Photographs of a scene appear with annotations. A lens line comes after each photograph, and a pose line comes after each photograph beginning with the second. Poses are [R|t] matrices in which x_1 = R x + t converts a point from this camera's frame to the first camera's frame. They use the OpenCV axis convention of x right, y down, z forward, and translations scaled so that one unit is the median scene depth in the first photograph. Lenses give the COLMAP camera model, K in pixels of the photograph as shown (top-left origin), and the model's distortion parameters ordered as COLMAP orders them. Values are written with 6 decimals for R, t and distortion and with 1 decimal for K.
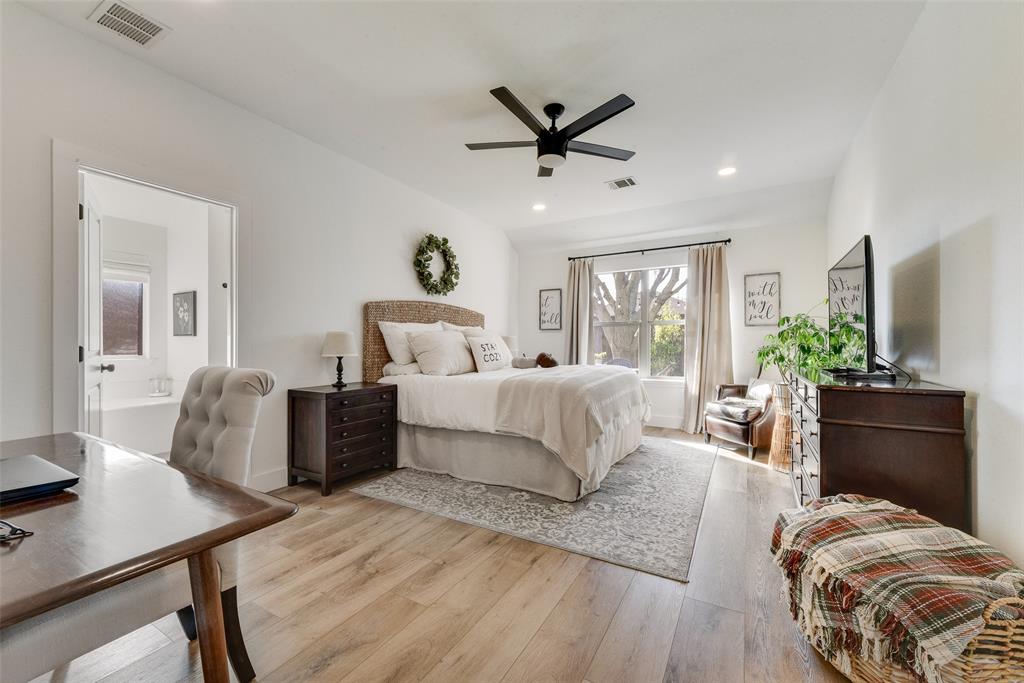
lens RADIAL K [[410.2, 0, 521.9], [0, 410.2, 345.1], [0, 0, 1]] dist [0.015517, -0.003624]
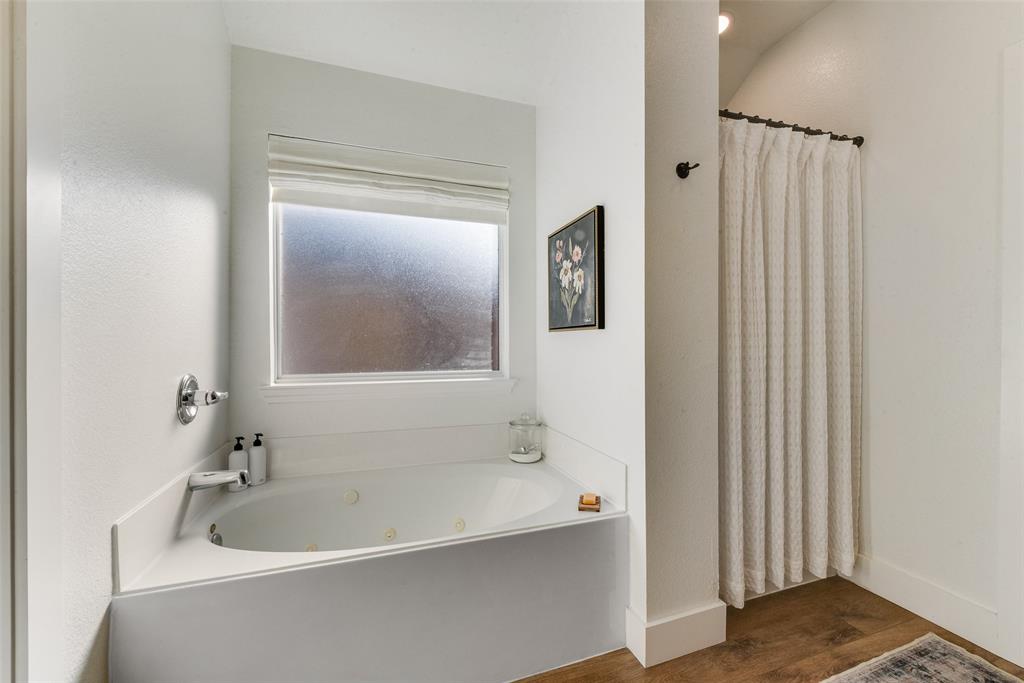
lens RADIAL K [[410.2, 0, 515.6], [0, 410.2, 343.7], [0, 0, 1]] dist [0.015517, -0.003624]
pose [[0.754844, -0.000669, -0.655904, -0.589866], [-0.003668, 0.999980, -0.005240, -0.006081], [0.655894, 0.006361, 0.754826, 0.655172]]
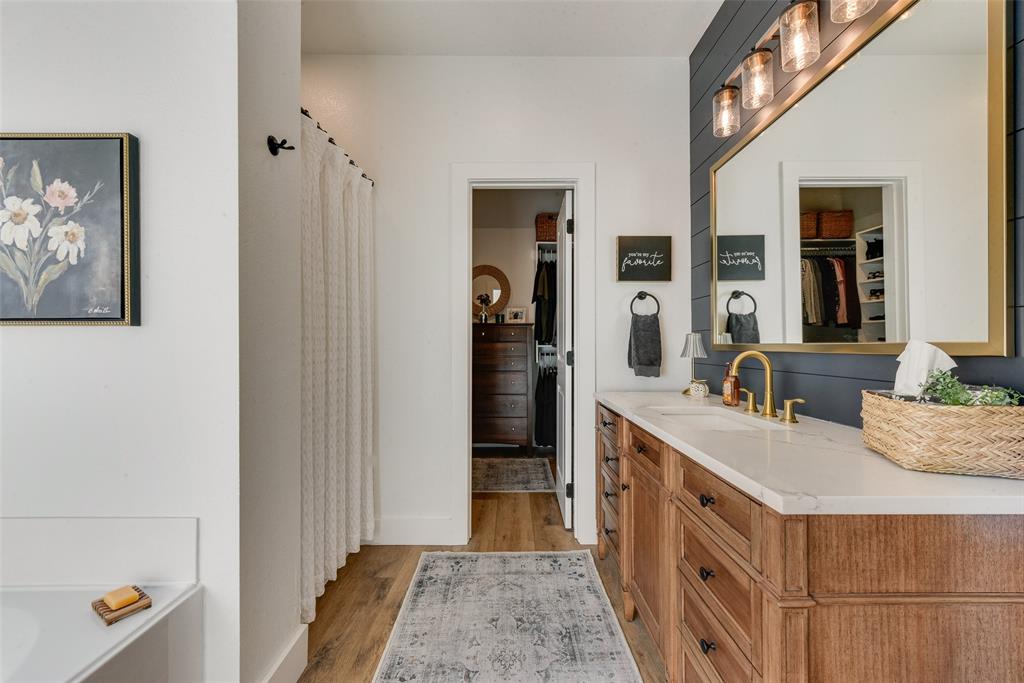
lens RADIAL K [[410.2, 0, 515.3], [0, 410.2, 342.6], [0, 0, 1]] dist [0.015517, -0.003624]
pose [[0.874485, 0.000643, 0.485052, -0.691711], [0.007624, 0.999857, -0.015070, -0.006291], [-0.484993, 0.016876, 0.874355, 0.664816]]
